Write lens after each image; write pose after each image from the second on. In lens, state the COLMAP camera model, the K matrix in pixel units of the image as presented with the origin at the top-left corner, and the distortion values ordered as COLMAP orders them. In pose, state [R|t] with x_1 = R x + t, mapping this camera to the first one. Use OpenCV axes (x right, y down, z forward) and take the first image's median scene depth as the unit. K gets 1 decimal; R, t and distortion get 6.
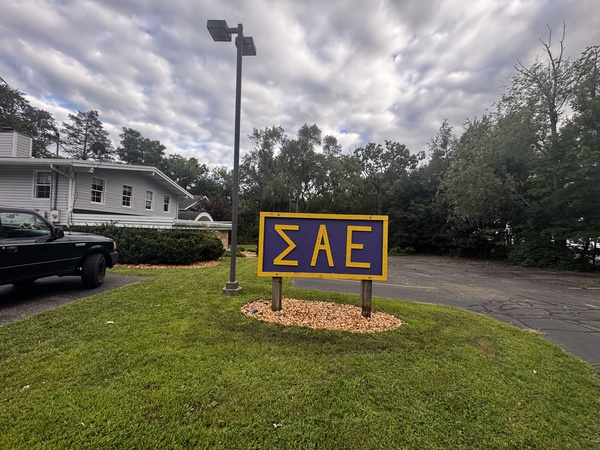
lens RADIAL K [[239.9, 0, 300.0], [0, 239.9, 225.0], [0, 0, 1]] dist [-0.002488, -0.000272]
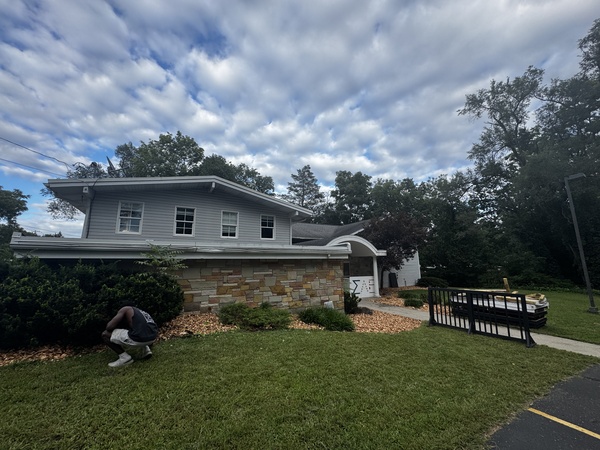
lens RADIAL K [[239.9, 0, 300.0], [0, 239.9, 225.0], [0, 0, 1]] dist [-0.002488, -0.000272]
pose [[0.525066, -0.179667, -0.831880, 0.086744], [0.048394, 0.982184, -0.181584, 0.040405], [0.849684, 0.055085, 0.524407, 0.783658]]
